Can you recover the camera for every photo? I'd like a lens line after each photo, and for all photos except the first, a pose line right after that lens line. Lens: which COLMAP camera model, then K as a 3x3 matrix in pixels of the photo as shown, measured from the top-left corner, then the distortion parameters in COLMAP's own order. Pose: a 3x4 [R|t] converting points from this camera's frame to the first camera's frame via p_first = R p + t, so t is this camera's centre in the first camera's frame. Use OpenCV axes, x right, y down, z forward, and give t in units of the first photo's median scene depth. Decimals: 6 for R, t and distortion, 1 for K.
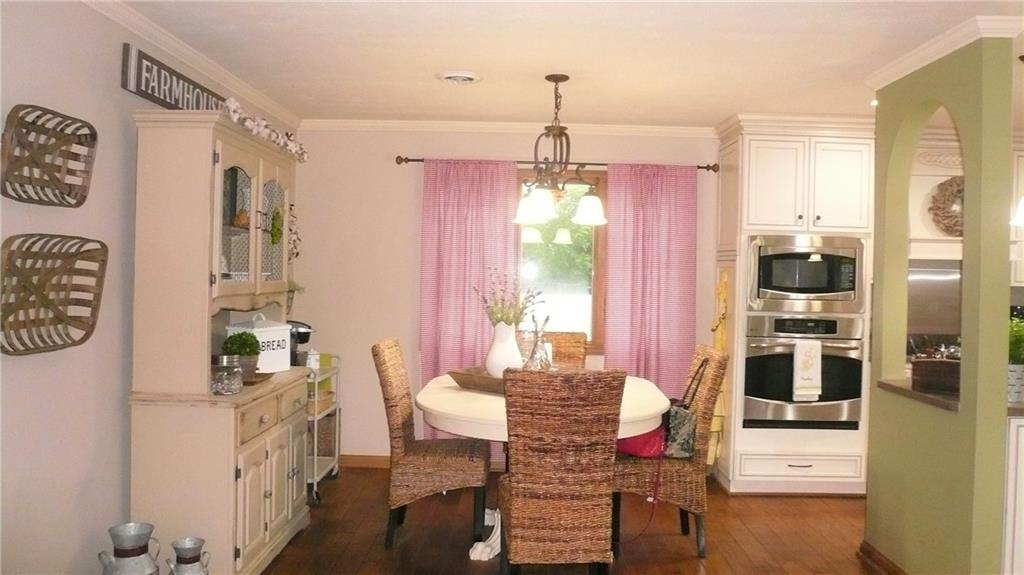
lens RADIAL K [[869.1, 0, 520.6], [0, 869.1, 283.1], [0, 0, 1]] dist [-0.138003, 0.154398]
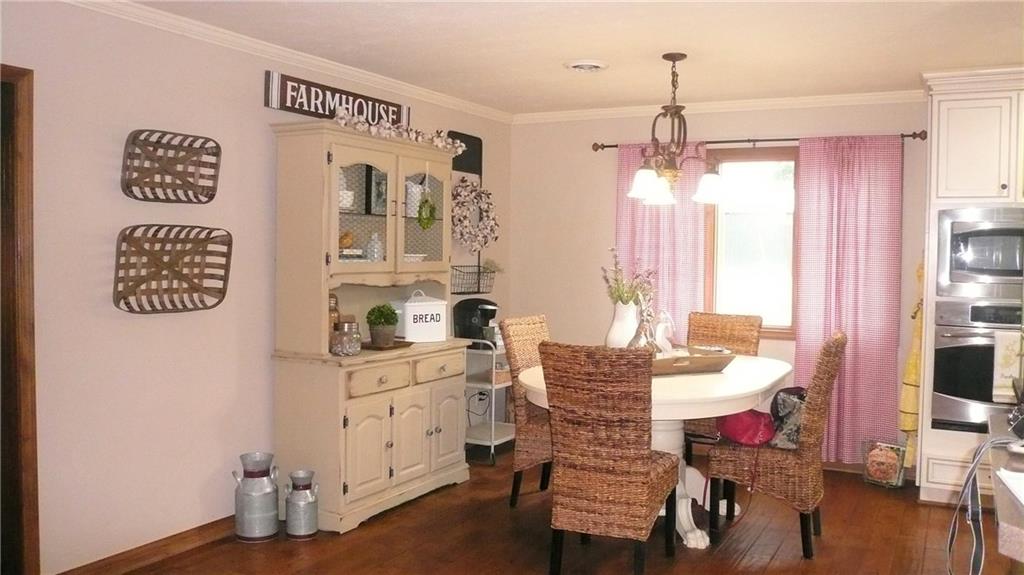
lens RADIAL K [[869.1, 0, 520.6], [0, 869.1, 283.1], [0, 0, 1]] dist [-0.138003, 0.154398]
pose [[0.884840, 0.008635, -0.465815, 0.440802], [-0.001900, 0.999887, 0.014927, 0.010659], [0.465892, -0.012323, 0.884756, 0.051531]]
